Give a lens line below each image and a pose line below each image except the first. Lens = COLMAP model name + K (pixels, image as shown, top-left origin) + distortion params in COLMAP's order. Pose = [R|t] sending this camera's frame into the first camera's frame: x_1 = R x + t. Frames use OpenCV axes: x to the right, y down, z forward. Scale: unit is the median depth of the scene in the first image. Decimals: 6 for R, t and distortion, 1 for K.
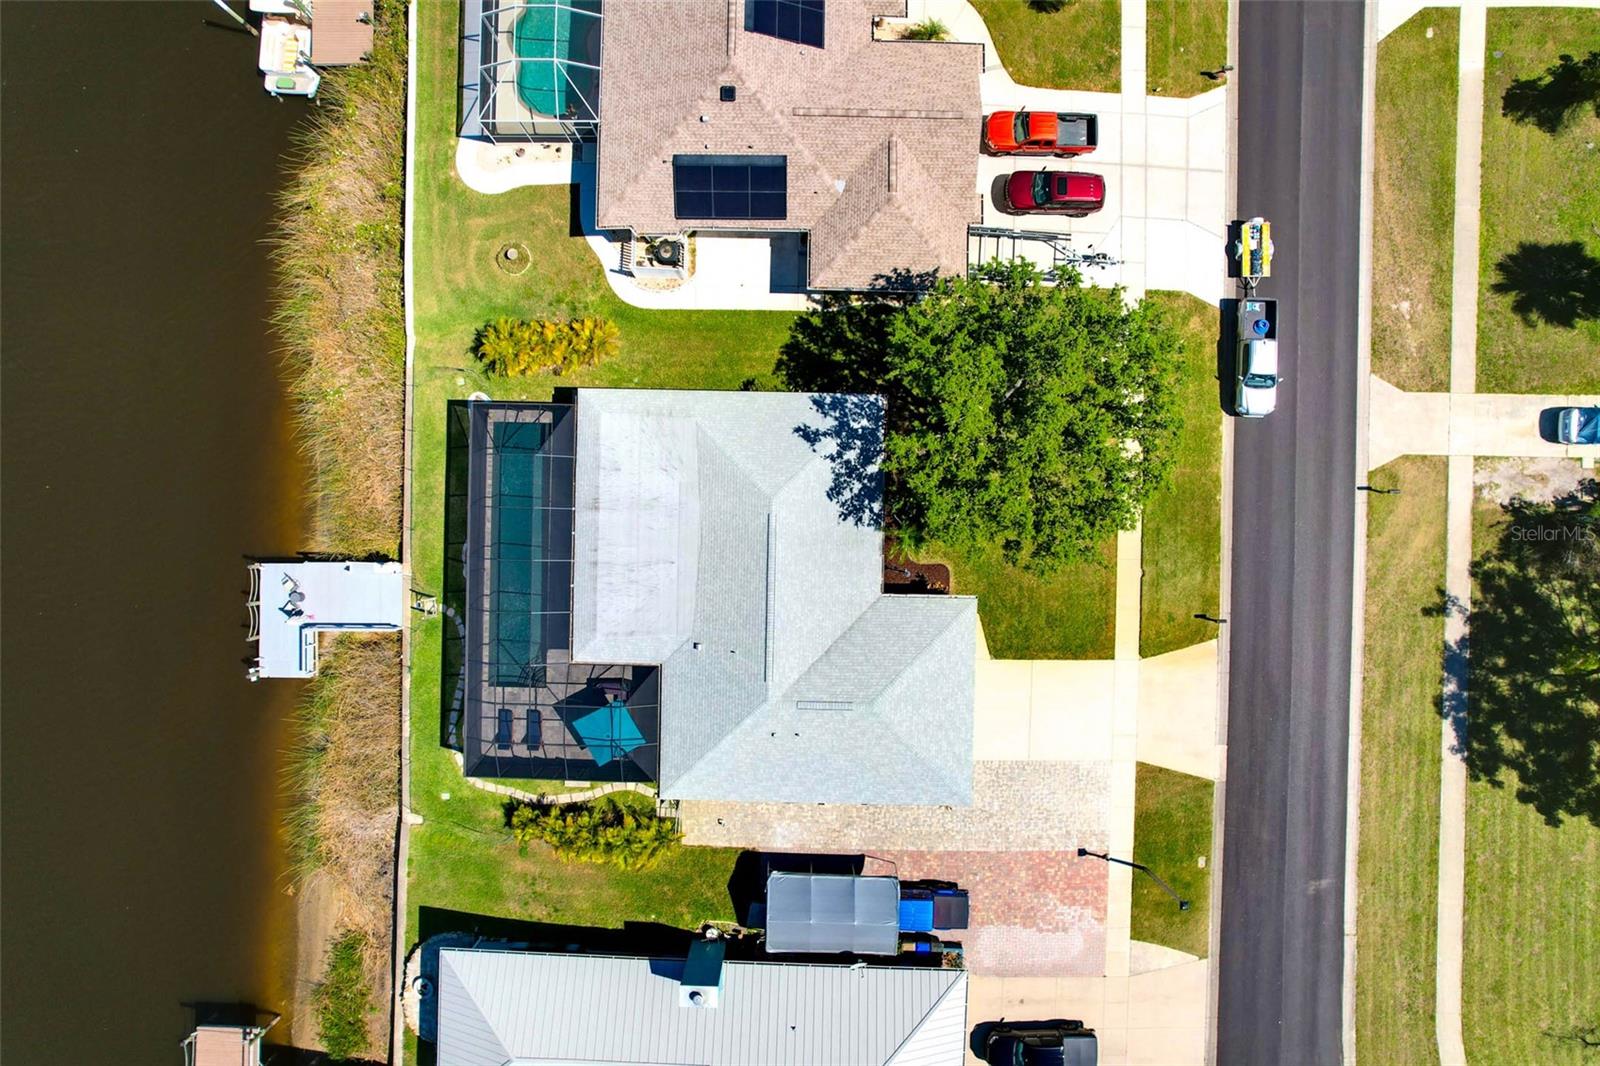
lens RADIAL K [[1026.8, 0, 798.2], [0, 1026.8, 527.3], [0, 0, 1]] dist [-0.075723, 0.068548]
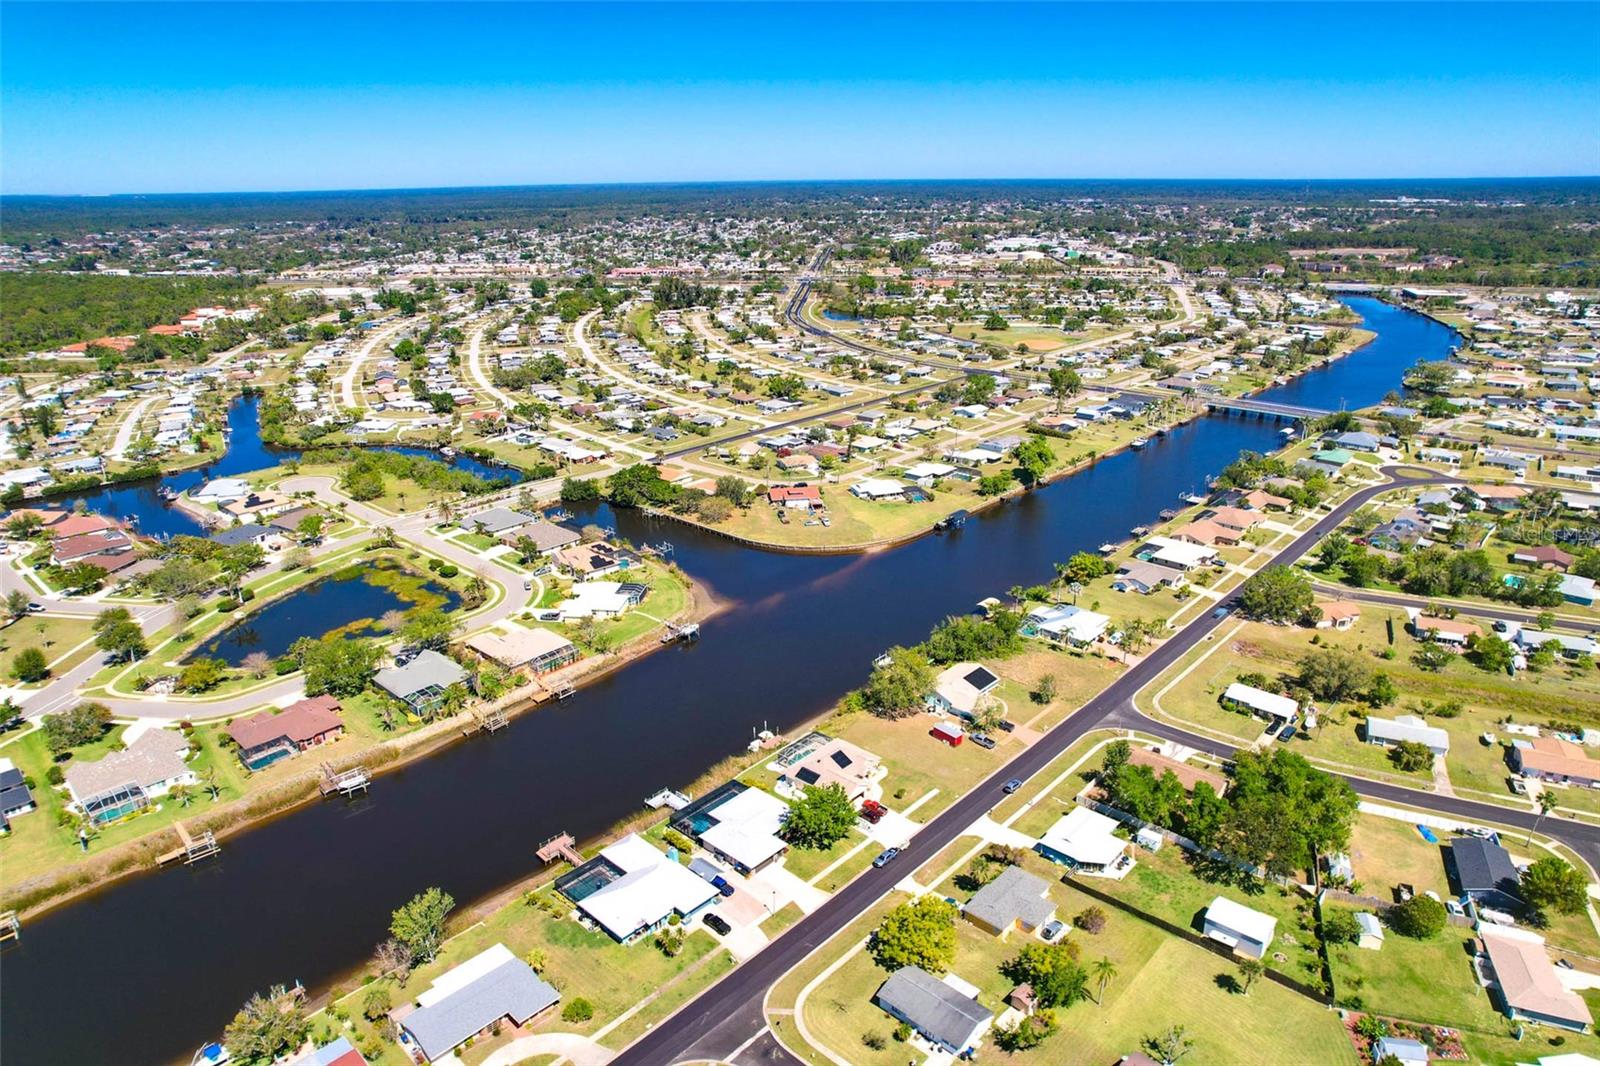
lens RADIAL K [[1021.3, 0, 797.2], [0, 1021.3, 529.6], [0, 0, 1]] dist [-0.042147, 0.000796]
pose [[0.749327, 0.214945, -0.626345, 2.322706], [-0.662194, 0.247326, -0.707339, 2.446438], [0.002873, 0.944790, 0.327663, -1.417917]]
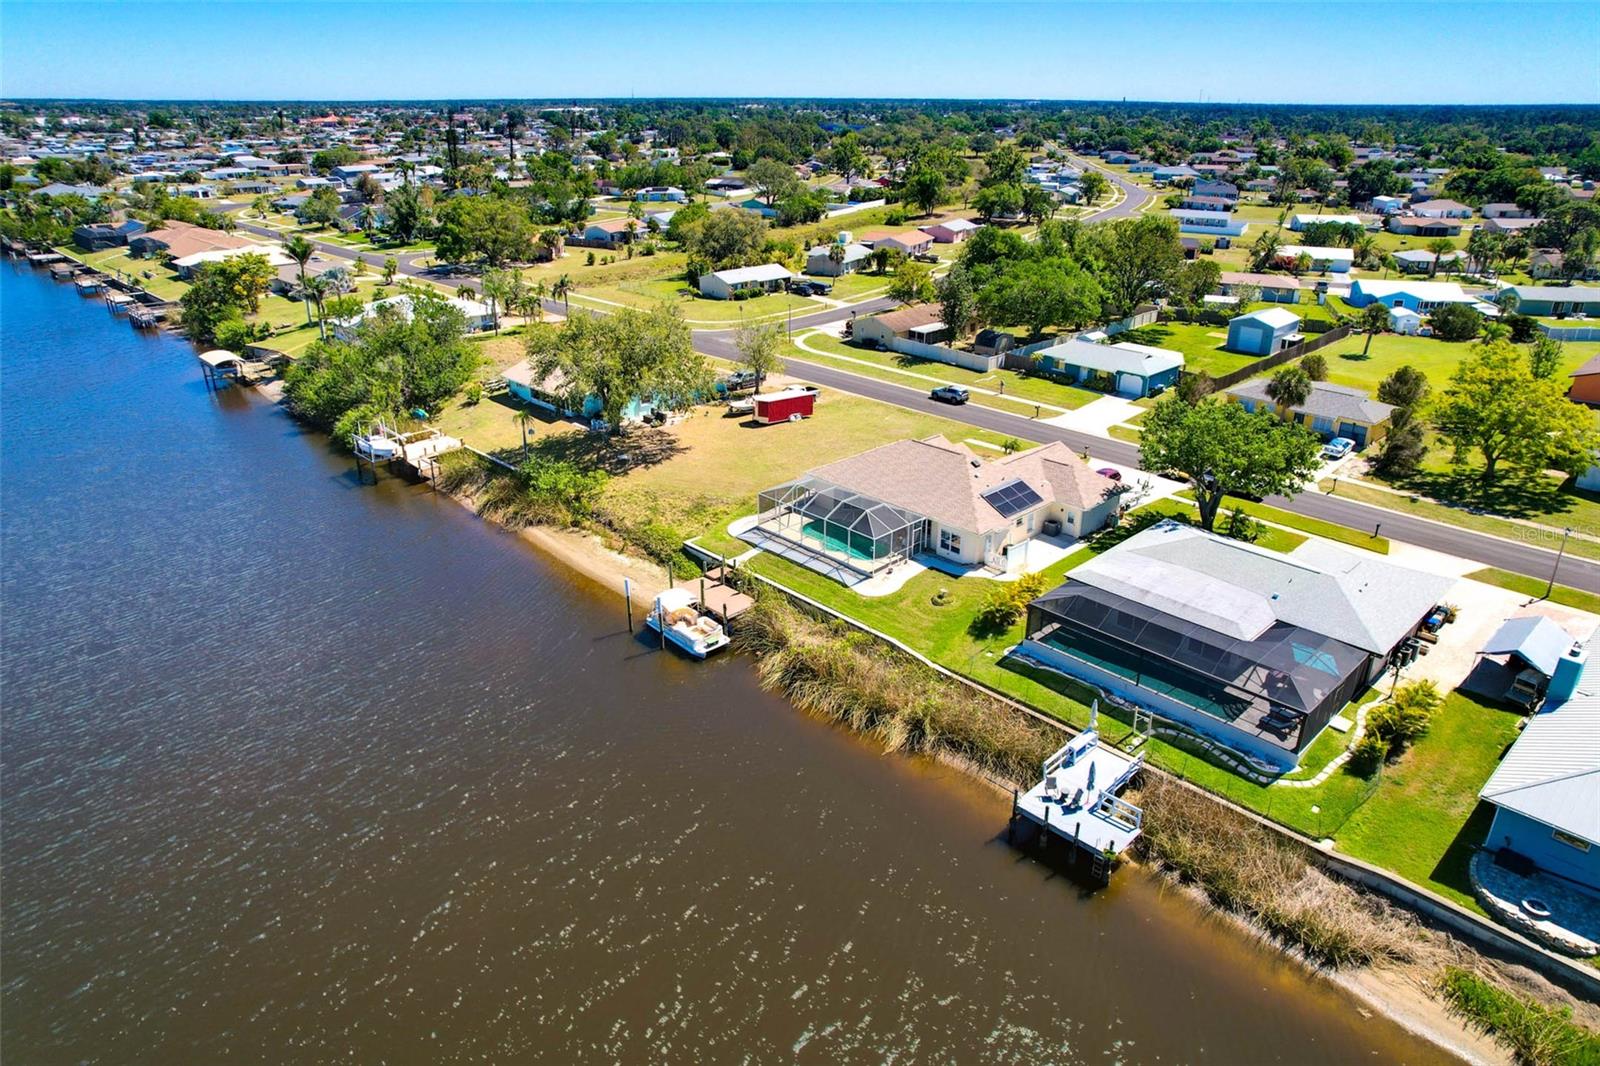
lens RADIAL K [[1026.8, 0, 798.2], [0, 1026.8, 527.3], [0, 0, 1]] dist [-0.075723, 0.068548]
pose [[0.705404, -0.270943, 0.654977, -1.324051], [0.708805, 0.270354, -0.651540, 0.490082], [-0.000546, 0.923850, 0.382755, 0.365988]]
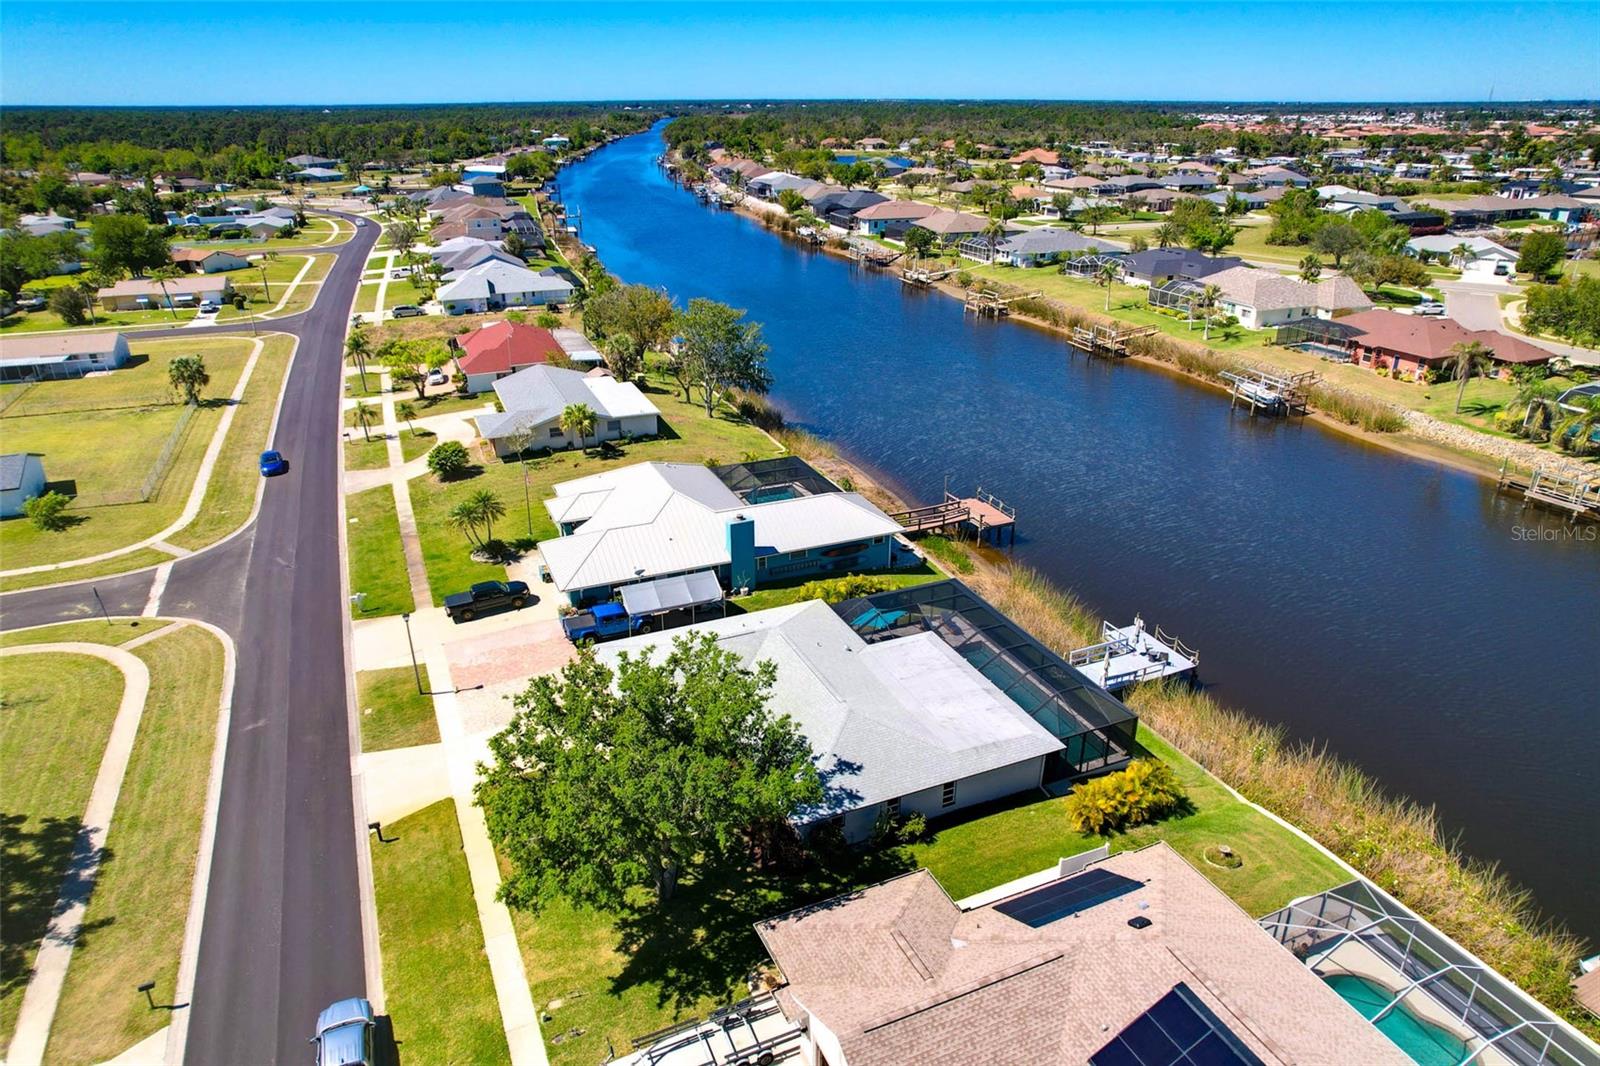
lens RADIAL K [[1026.8, 0, 798.2], [0, 1026.8, 527.3], [0, 0, 1]] dist [-0.075723, 0.068548]
pose [[-0.906578, 0.172104, -0.385352, 0.368105], [-0.422012, -0.359549, 0.832244, -0.754822], [0.004680, 0.917118, 0.398589, 0.362395]]
